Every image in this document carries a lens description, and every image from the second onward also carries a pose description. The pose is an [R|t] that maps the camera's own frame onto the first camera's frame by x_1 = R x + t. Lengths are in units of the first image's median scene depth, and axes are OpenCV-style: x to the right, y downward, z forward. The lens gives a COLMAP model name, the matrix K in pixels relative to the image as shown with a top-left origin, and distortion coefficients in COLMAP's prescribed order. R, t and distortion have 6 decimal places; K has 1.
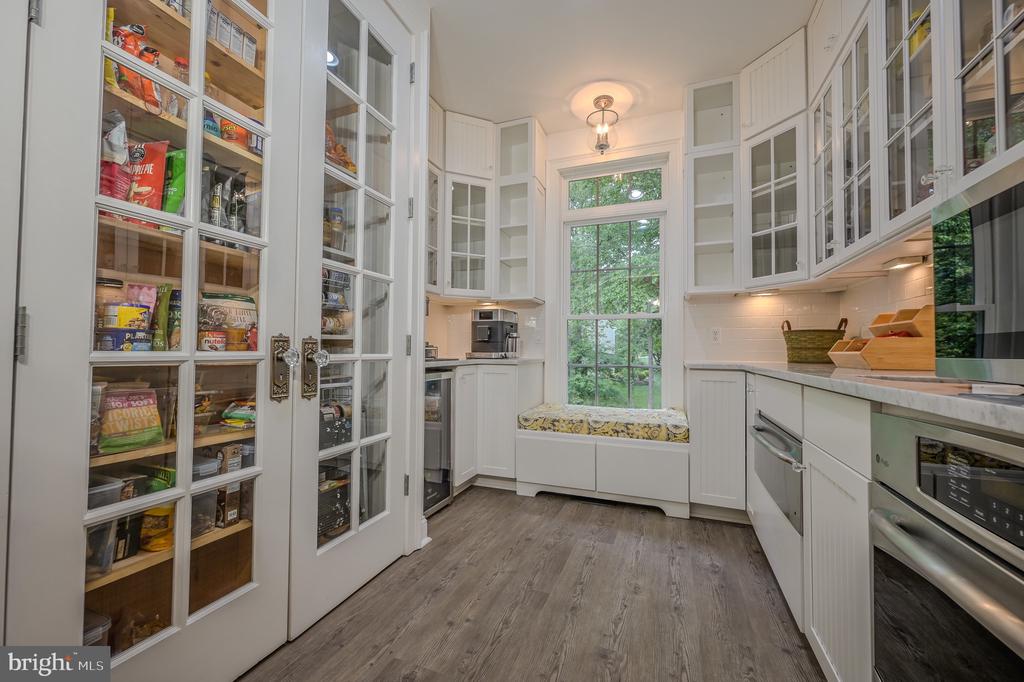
lens RADIAL K [[411.8, 0, 511.2], [0, 411.8, 341.6], [0, 0, 1]] dist [0.011935, -0.000404]
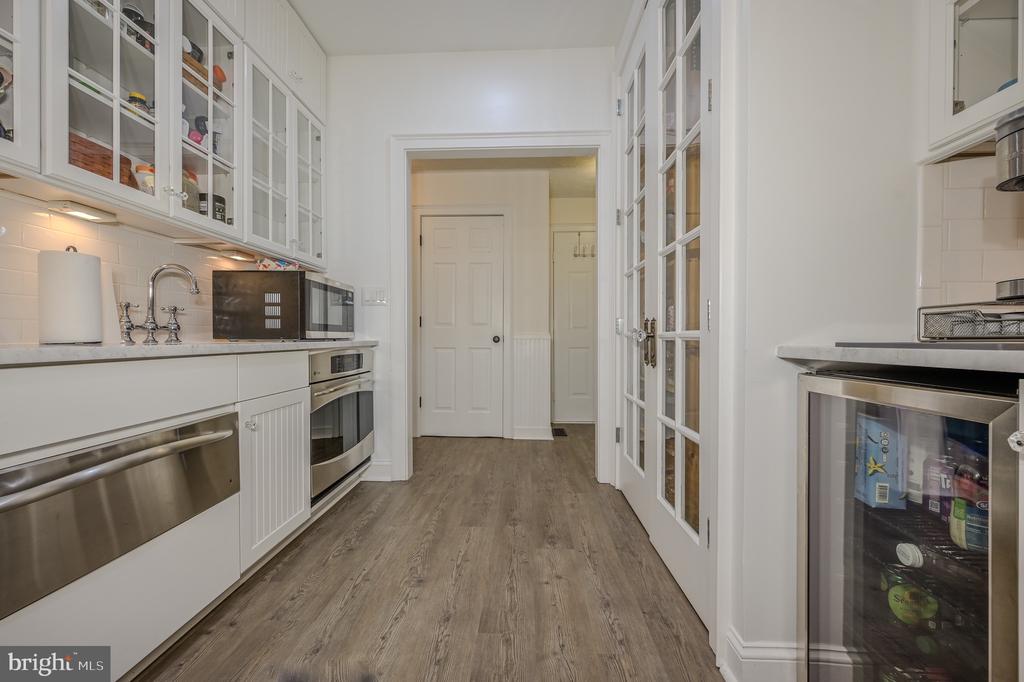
lens RADIAL K [[411.8, 0, 511.7], [0, 411.8, 339.8], [0, 0, 1]] dist [0.011935, -0.000404]
pose [[-0.943834, -0.004680, -0.330388, 0.333367], [0.002344, 0.999780, -0.020857, 0.077823], [0.330413, -0.020460, -0.943615, 1.998322]]
